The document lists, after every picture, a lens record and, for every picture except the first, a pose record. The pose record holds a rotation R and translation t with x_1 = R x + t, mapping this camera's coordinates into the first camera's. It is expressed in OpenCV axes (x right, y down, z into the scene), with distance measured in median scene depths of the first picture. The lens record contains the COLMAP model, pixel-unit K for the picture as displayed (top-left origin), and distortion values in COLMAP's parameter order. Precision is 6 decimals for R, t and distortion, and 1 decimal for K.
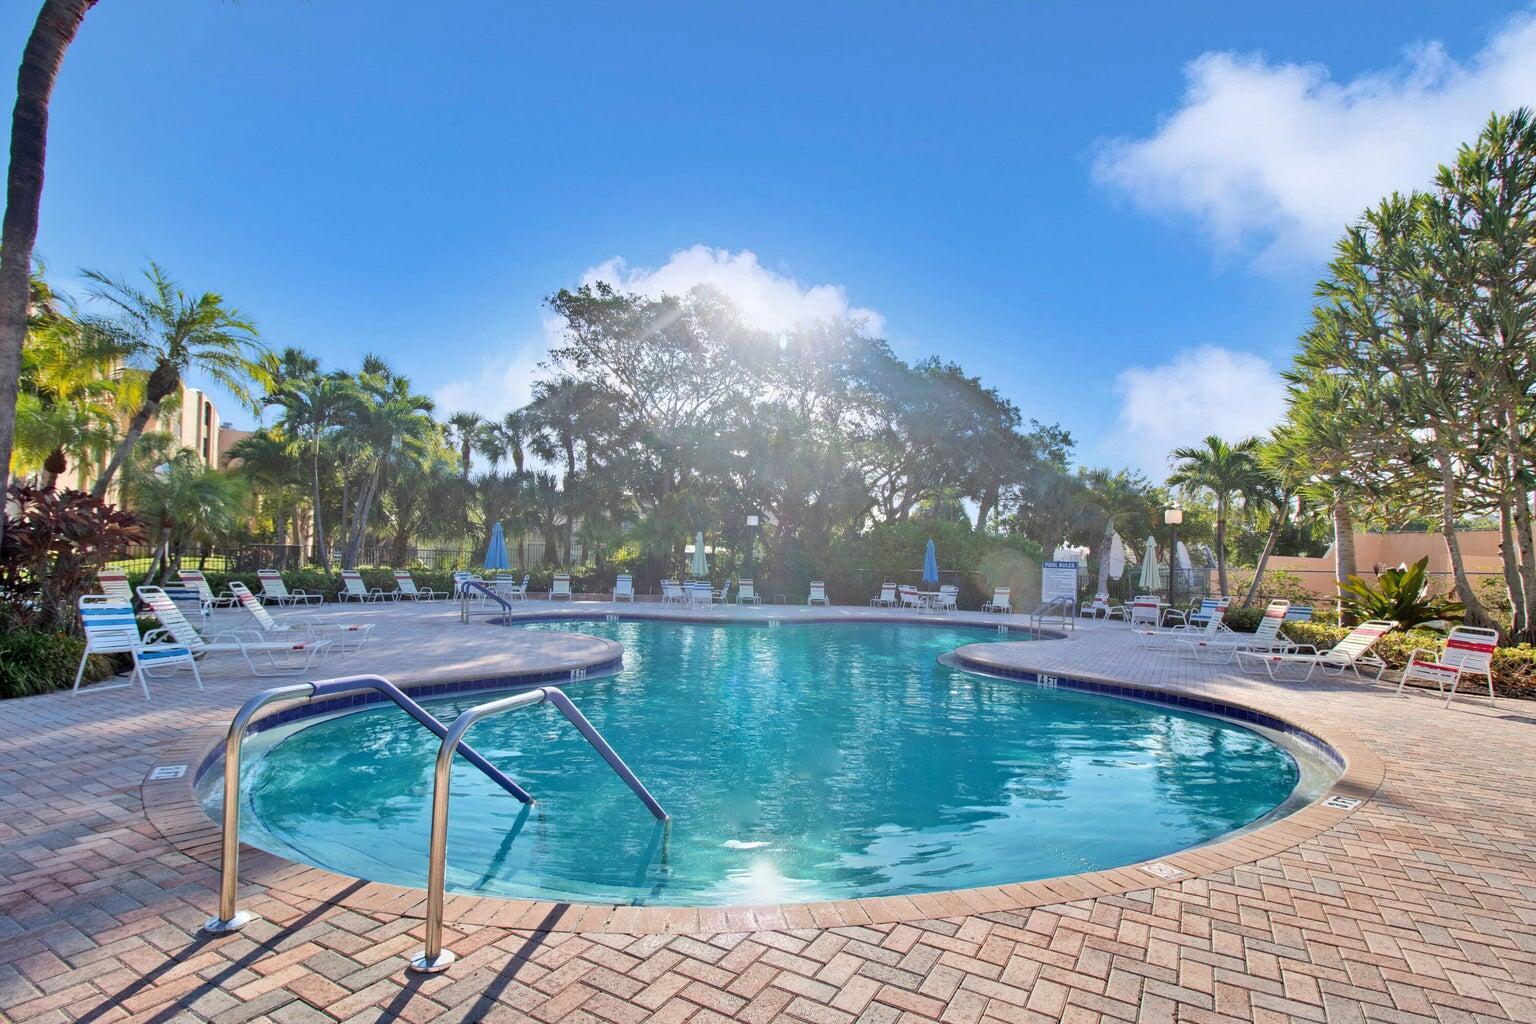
lens RADIAL K [[761.6, 0, 768.0], [0, 761.6, 512.0], [0, 0, 1]] dist [-0.018805, -0.000059]
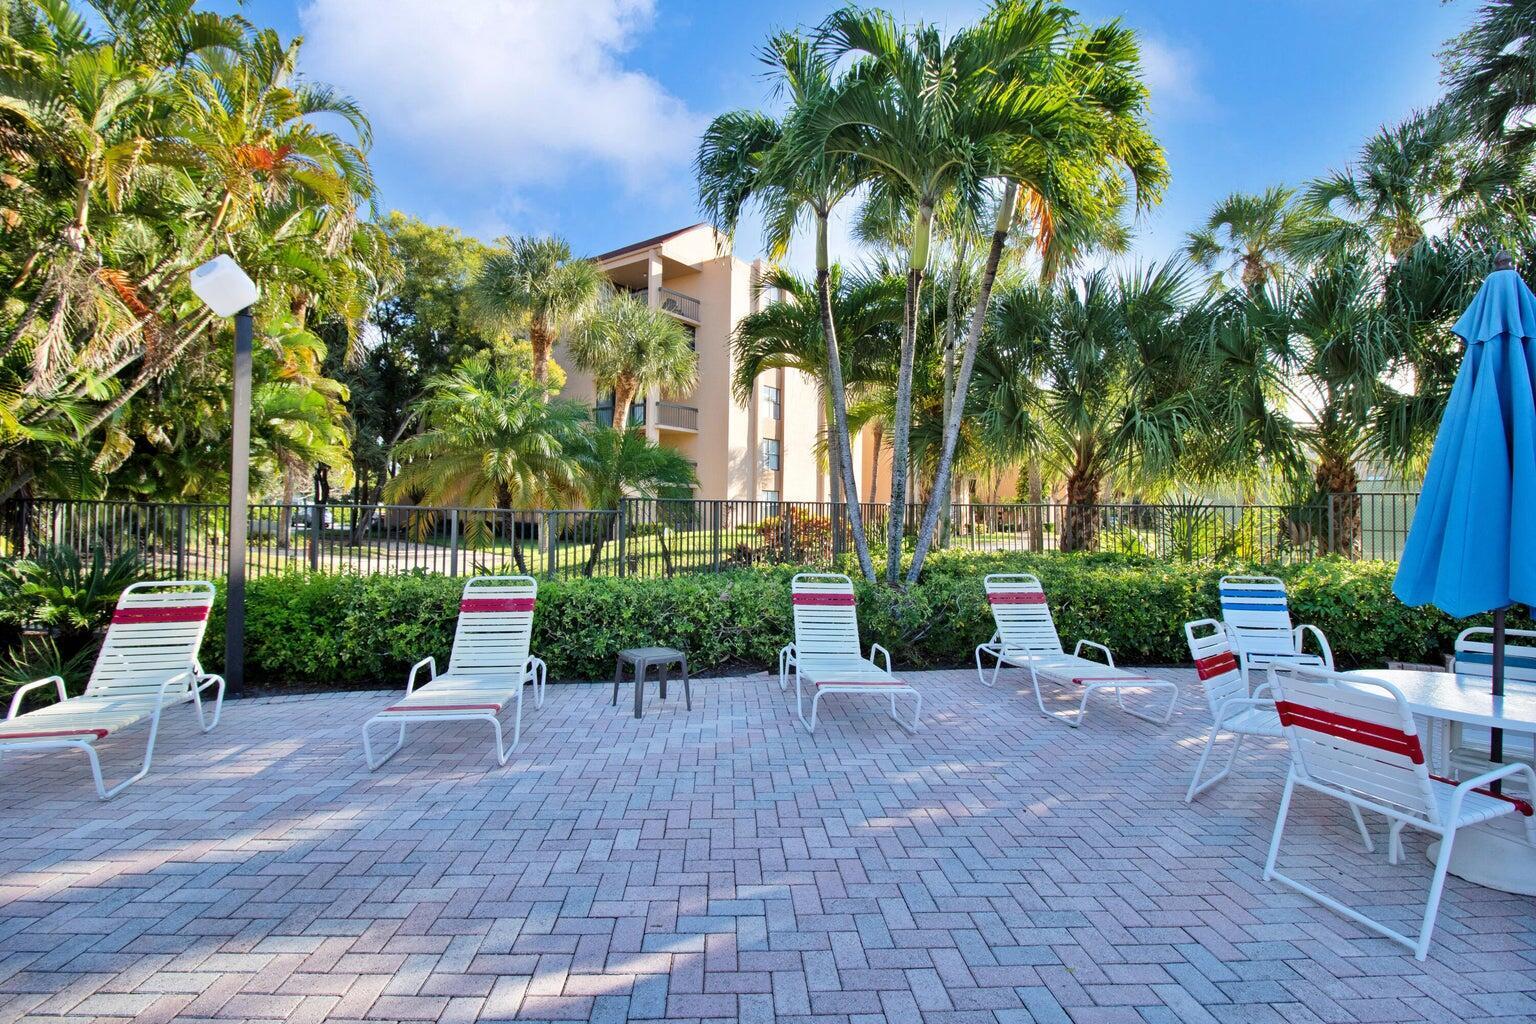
lens RADIAL K [[761.6, 0, 768.0], [0, 761.6, 512.0], [0, 0, 1]] dist [-0.018805, -0.000059]
pose [[0.577744, -0.009260, -0.816165, -0.247246], [0.047487, 0.998623, 0.022285, 0.036123], [0.814835, -0.051632, 0.577388, 0.617876]]
